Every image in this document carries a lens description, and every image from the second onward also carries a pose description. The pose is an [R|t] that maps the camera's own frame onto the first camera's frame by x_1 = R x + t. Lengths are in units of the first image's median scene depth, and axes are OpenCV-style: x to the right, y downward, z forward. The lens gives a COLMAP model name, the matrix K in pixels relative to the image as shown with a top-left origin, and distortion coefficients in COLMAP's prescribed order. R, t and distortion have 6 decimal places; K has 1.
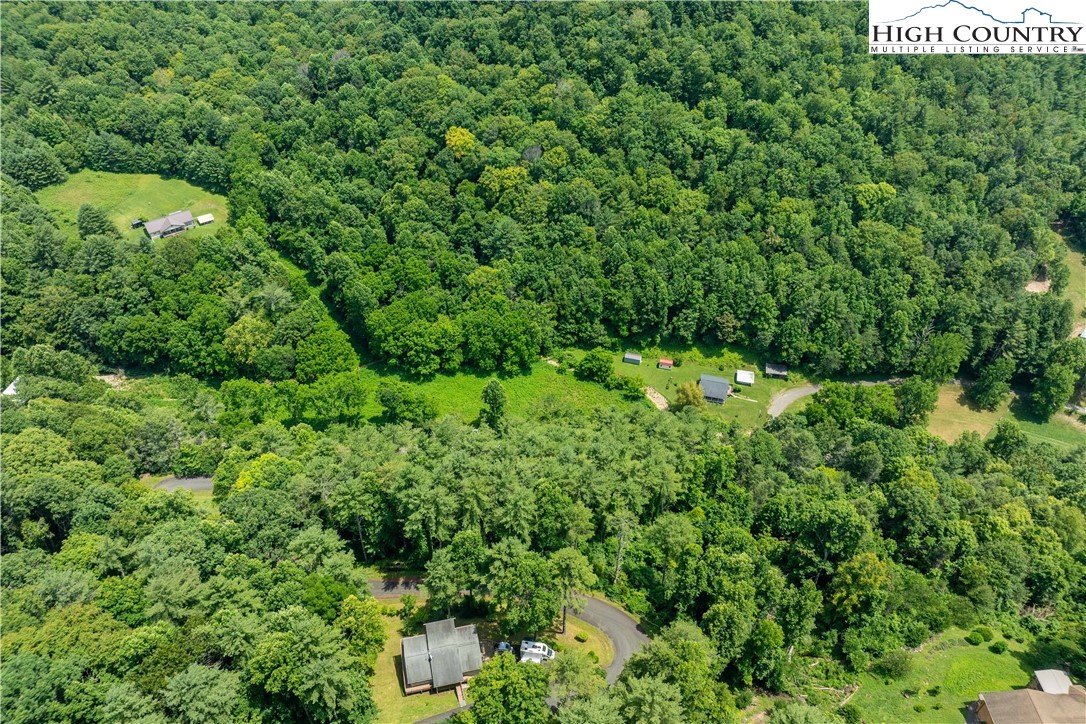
lens RADIAL K [[781.5, 0, 543.0], [0, 781.5, 362.0], [0, 0, 1]] dist [-0.011088, -0.050640]
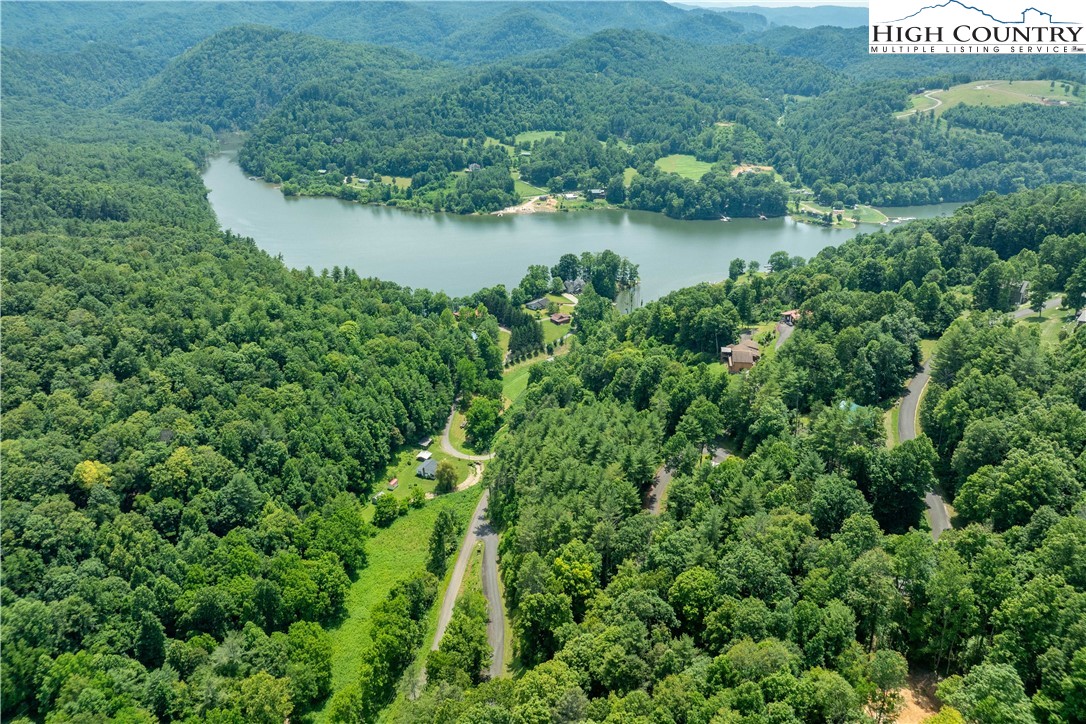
lens RADIAL K [[800.1, 0, 558.8], [0, 800.1, 356.0], [0, 0, 1]] dist [-0.036910, -0.005369]
pose [[0.114013, -0.380972, 0.917530, -0.924387], [0.662701, 0.717222, 0.215453, -0.248960], [-0.740154, 0.583484, 0.334243, 0.254356]]
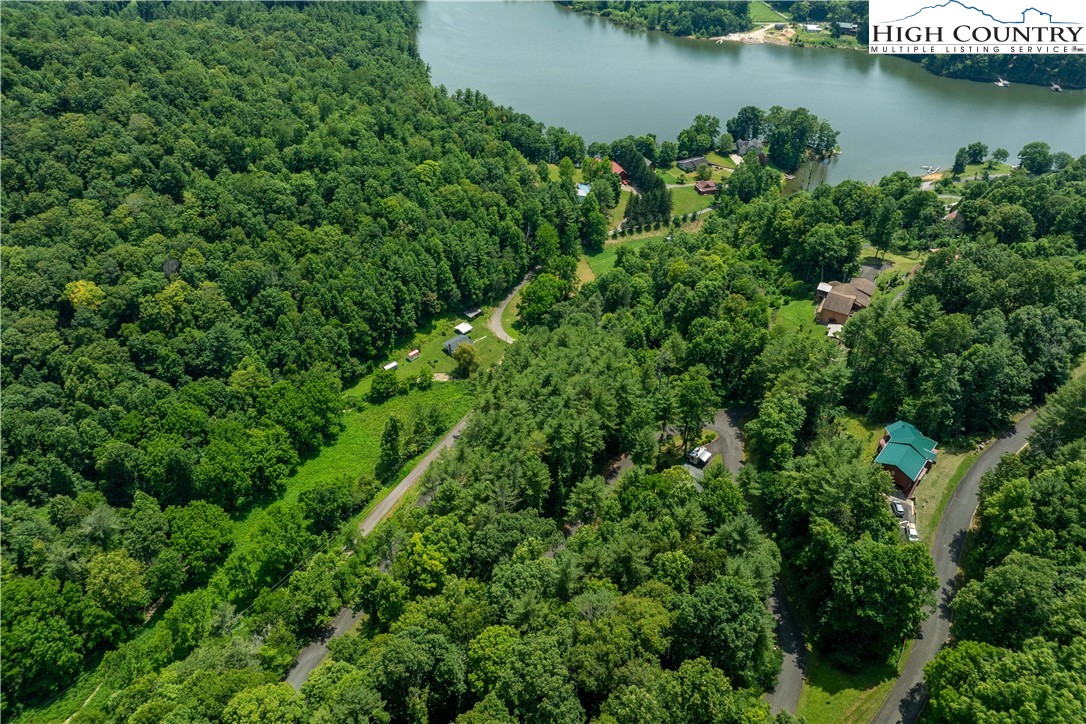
lens RADIAL K [[781.5, 0, 543.0], [0, 781.5, 362.0], [0, 0, 1]] dist [-0.011088, -0.050640]
pose [[0.488361, -0.515680, 0.703973, -0.577265], [0.573785, 0.797562, 0.186189, -0.095935], [-0.657476, 0.313002, 0.685387, 0.081360]]
